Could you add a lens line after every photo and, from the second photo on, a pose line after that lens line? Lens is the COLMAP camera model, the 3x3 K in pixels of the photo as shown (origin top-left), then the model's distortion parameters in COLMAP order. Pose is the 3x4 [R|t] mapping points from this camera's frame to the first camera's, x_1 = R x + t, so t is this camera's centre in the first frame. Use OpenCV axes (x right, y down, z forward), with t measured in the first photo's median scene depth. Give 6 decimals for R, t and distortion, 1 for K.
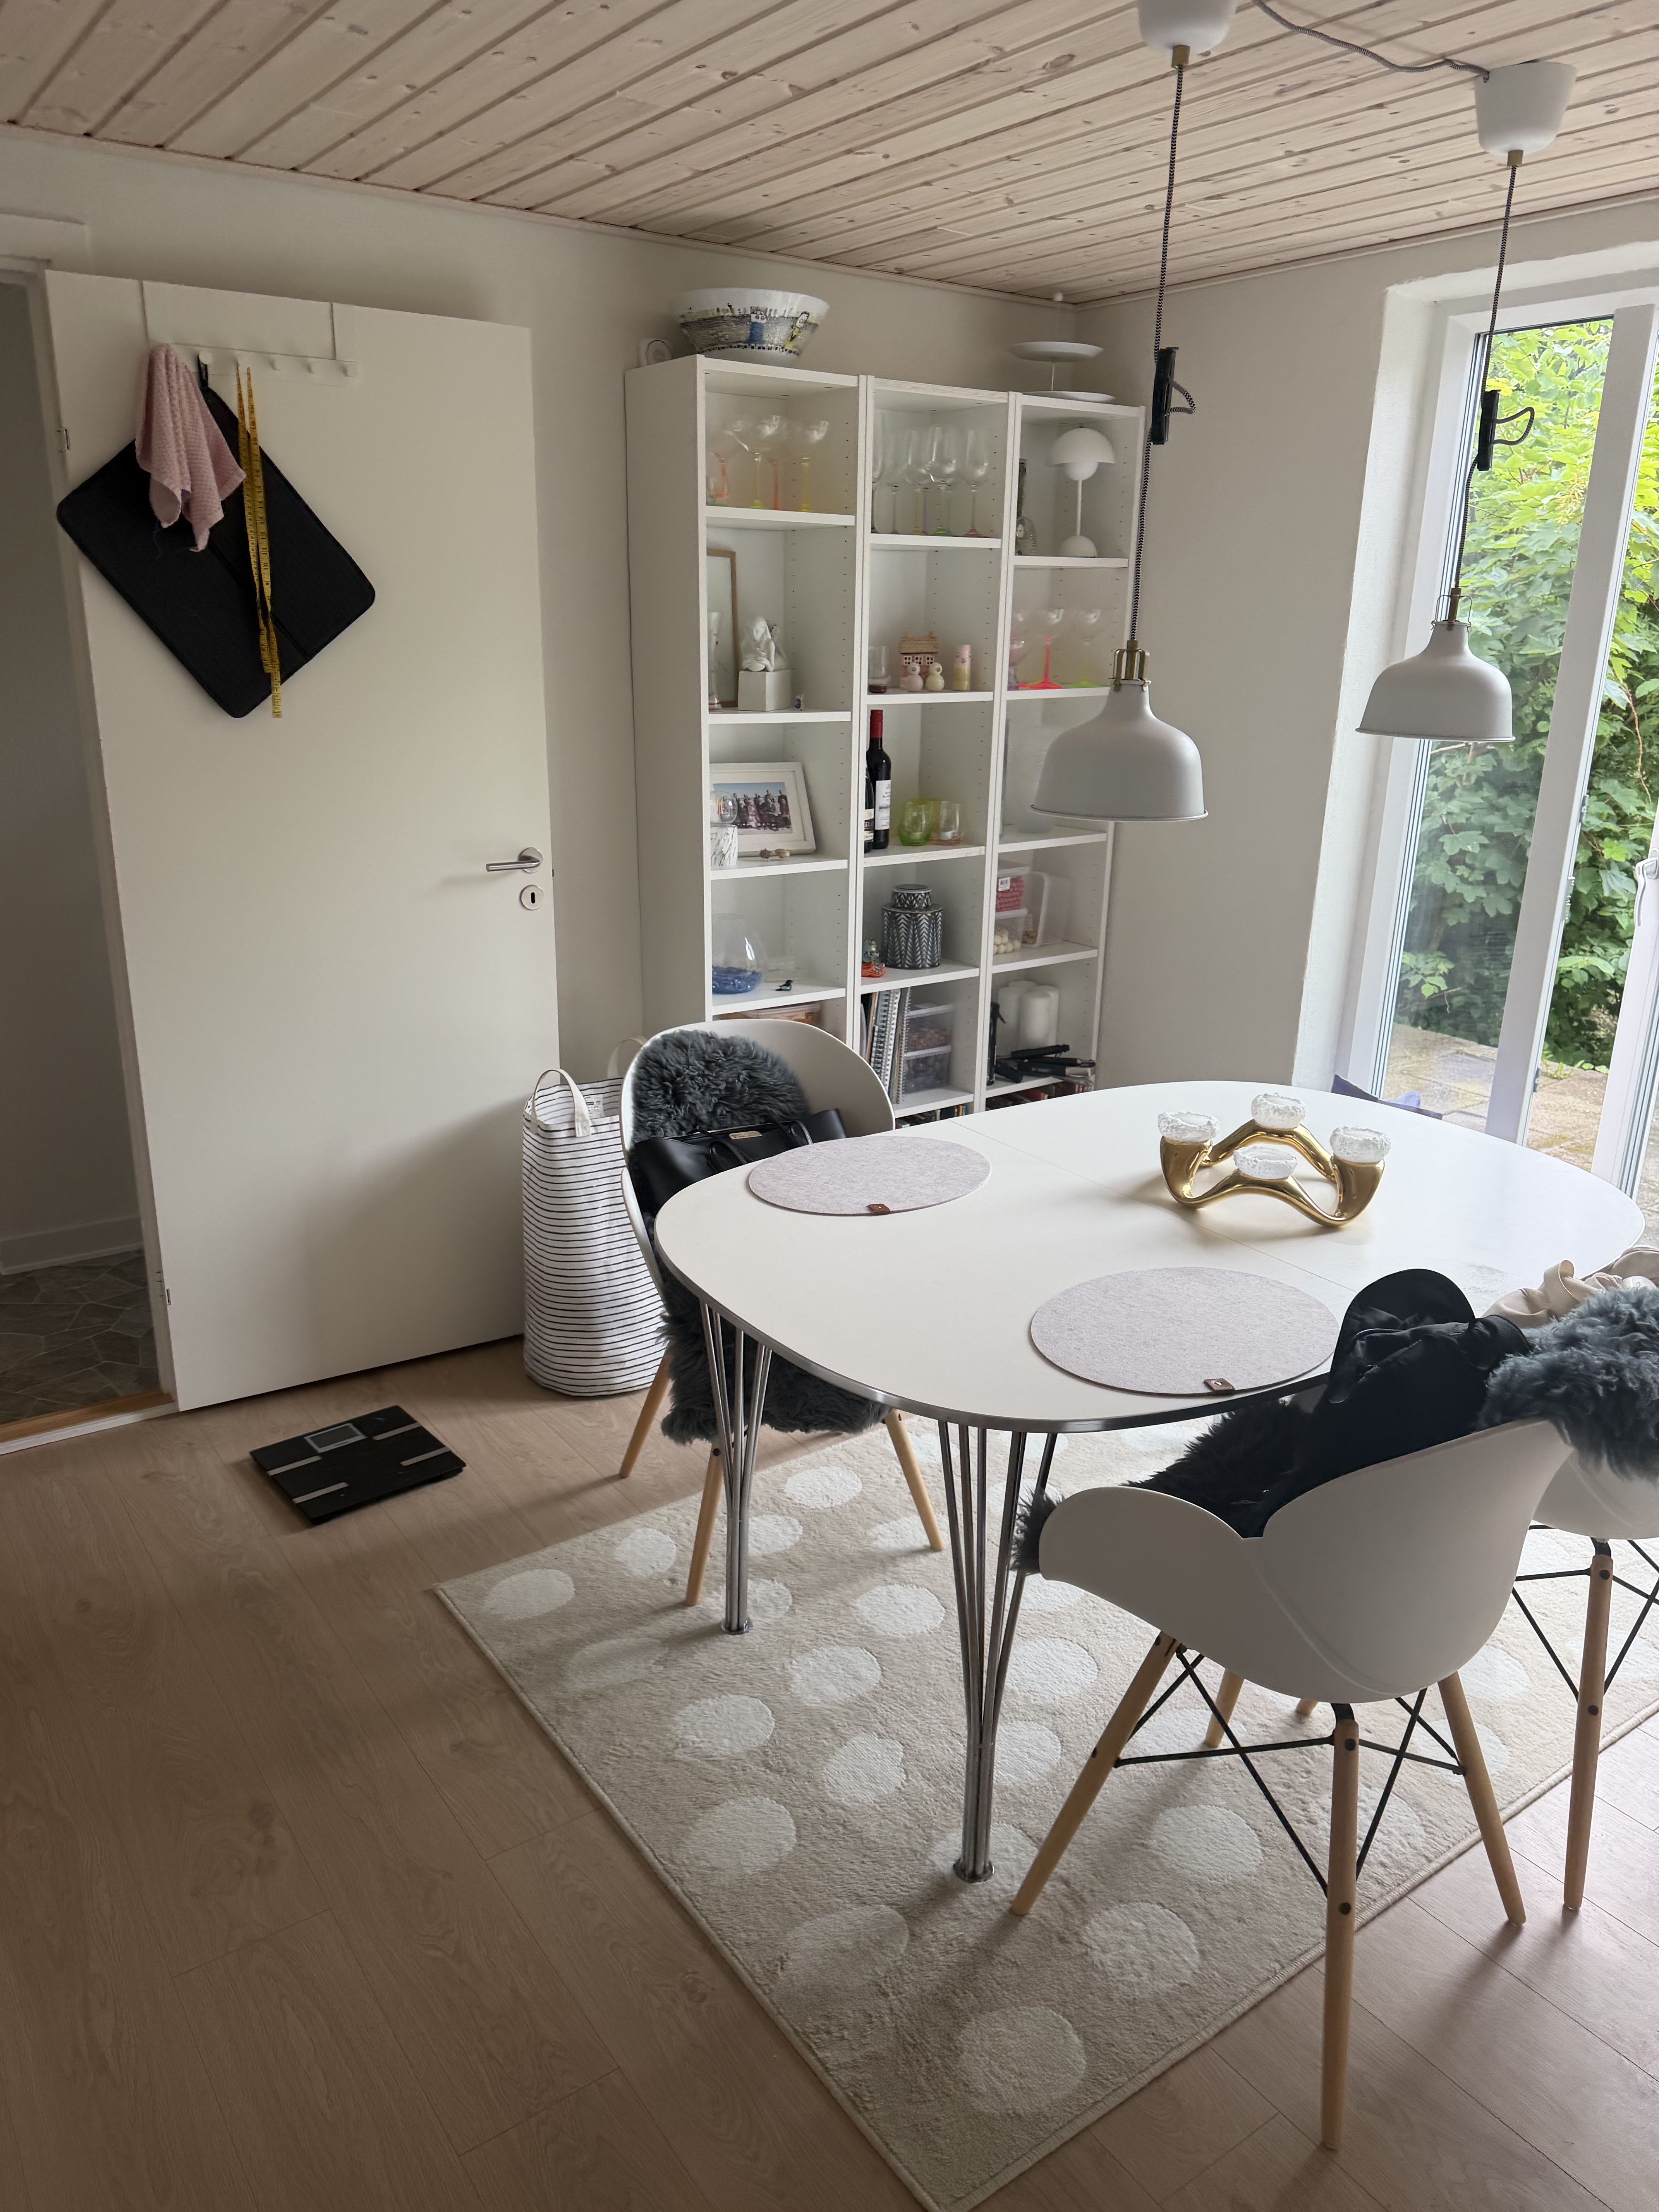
lens RADIAL K [[1544.1, 0, 837.0], [0, 1544.1, 1109.8], [0, 0, 1]] dist [0.026813, -0.026599]
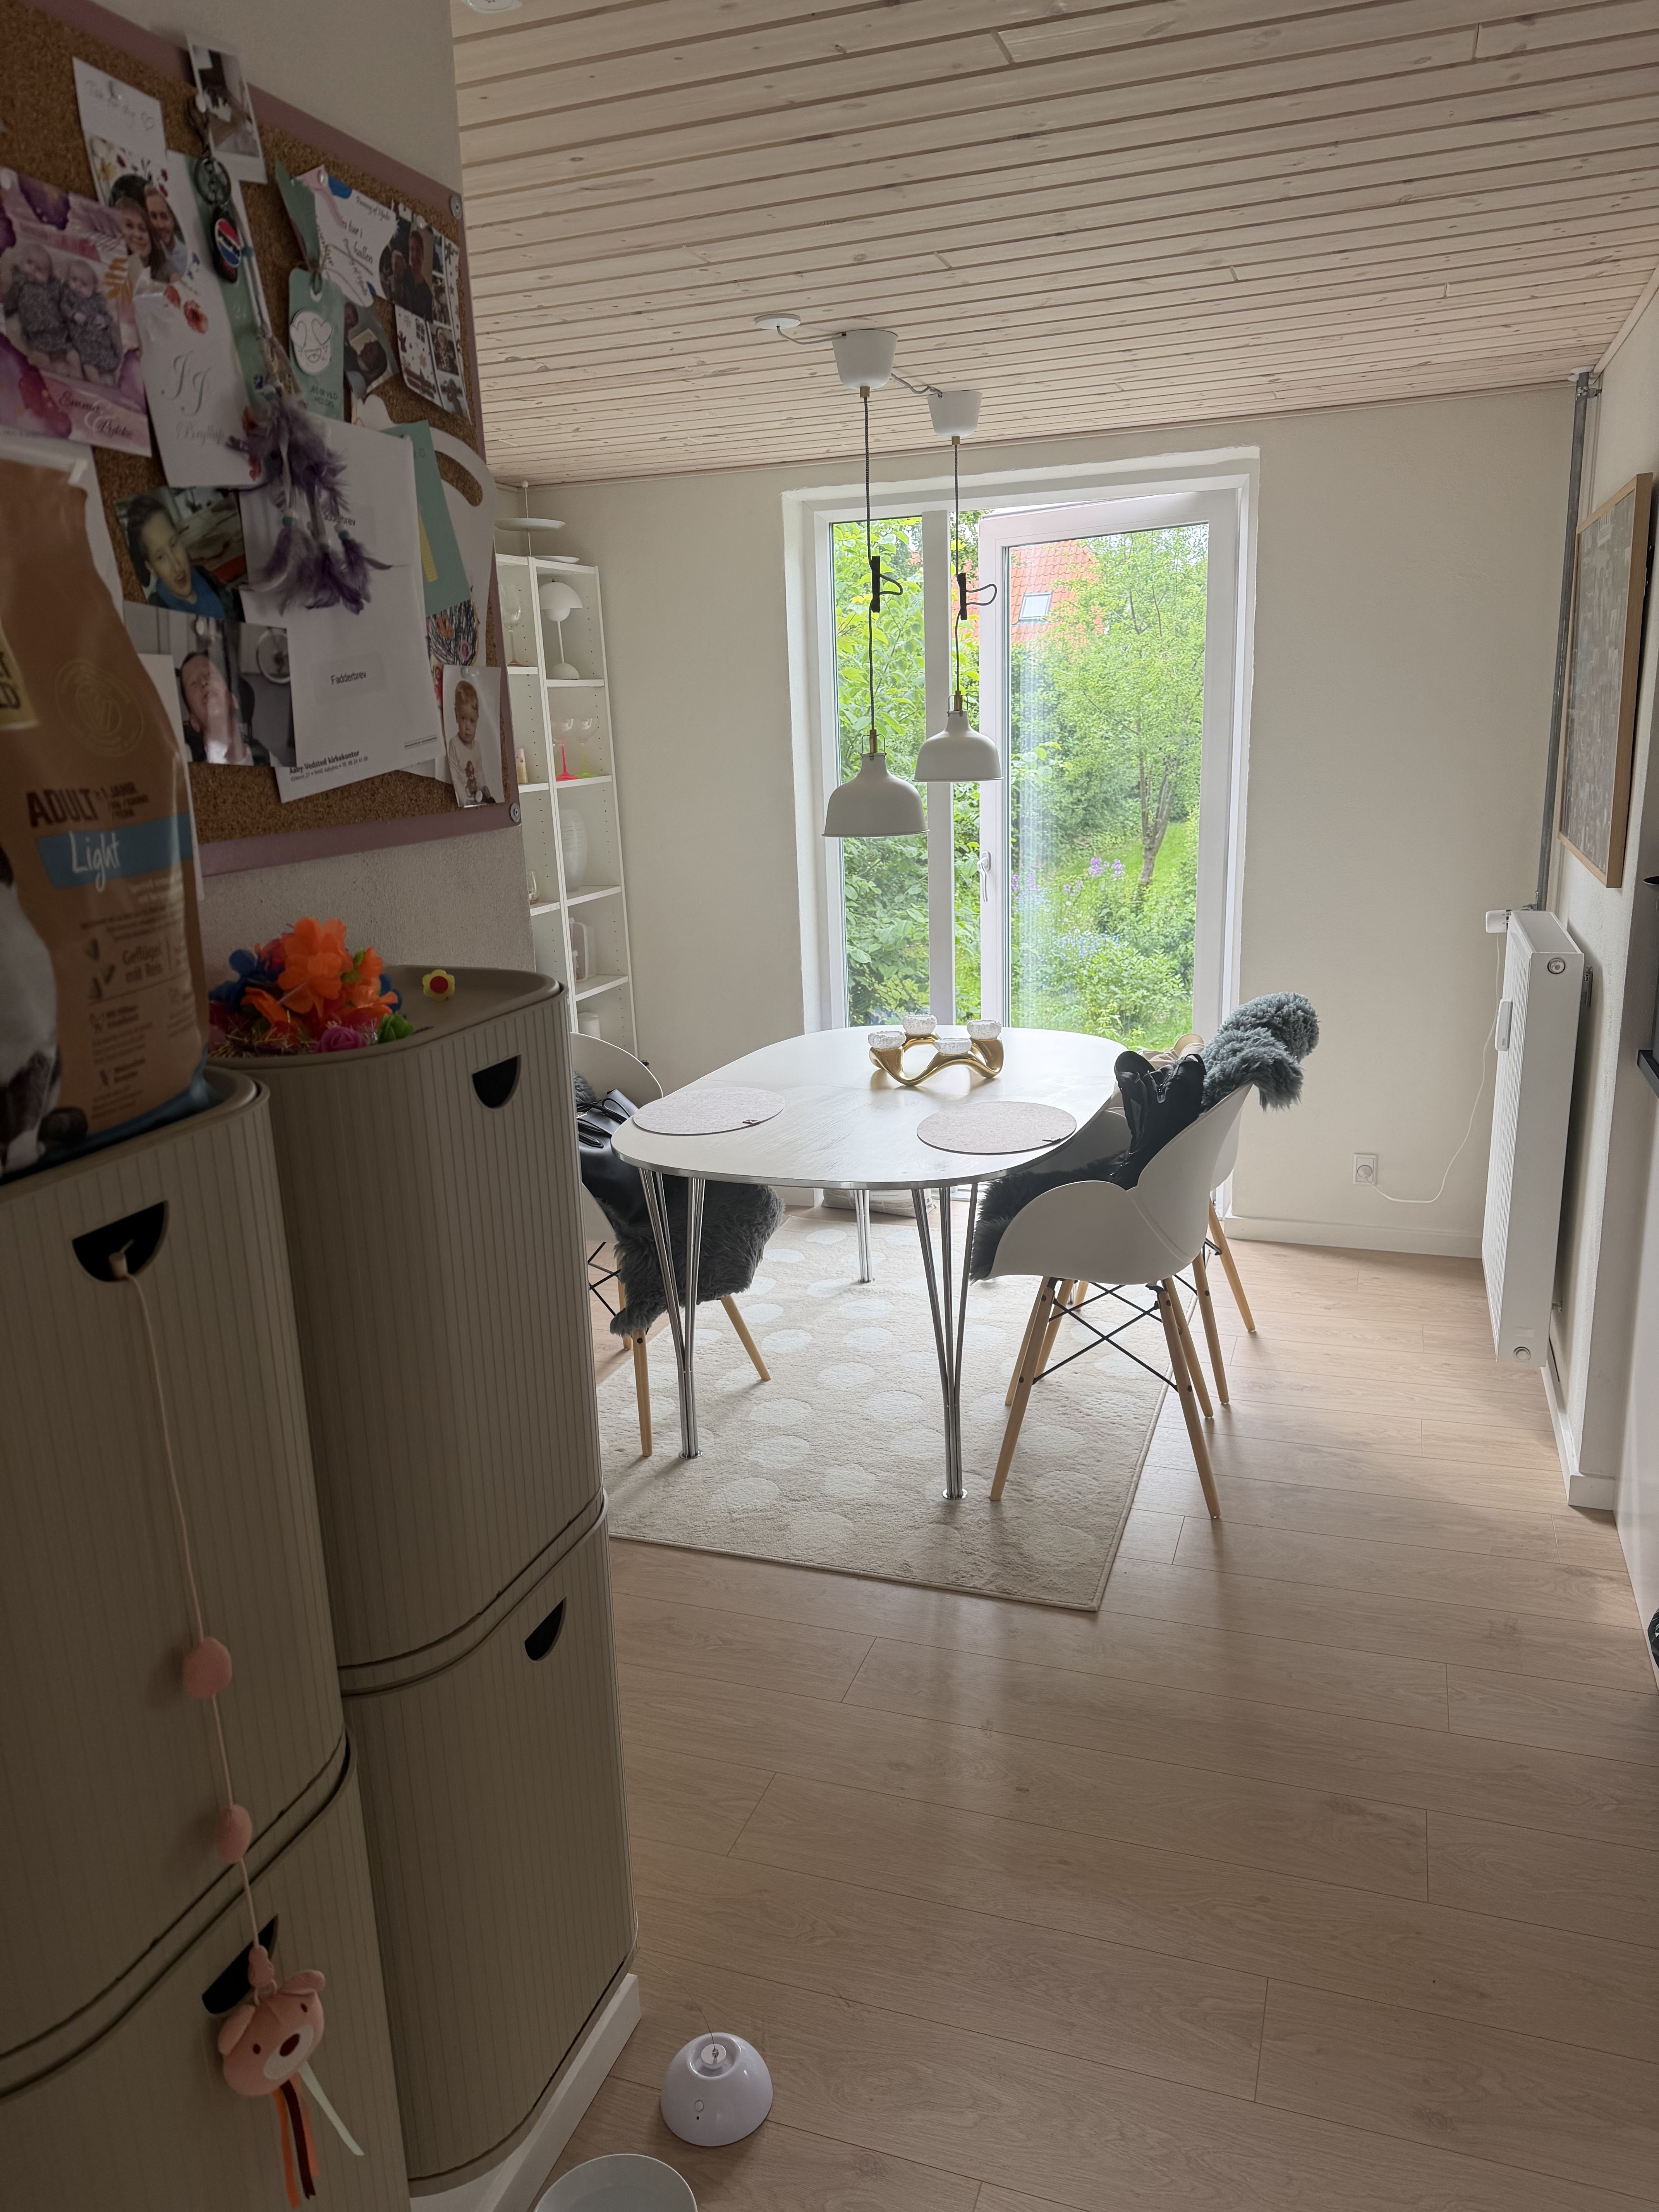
lens RADIAL K [[1544.1, 0, 823.1], [0, 1544.1, 1104.8], [0, 0, 1]] dist [0.026813, -0.026599]
pose [[0.831738, -0.193398, 0.520393, -0.538772], [0.225955, 0.974137, 0.000885, 0.050666], [-0.507105, 0.116849, 0.853927, -0.226129]]
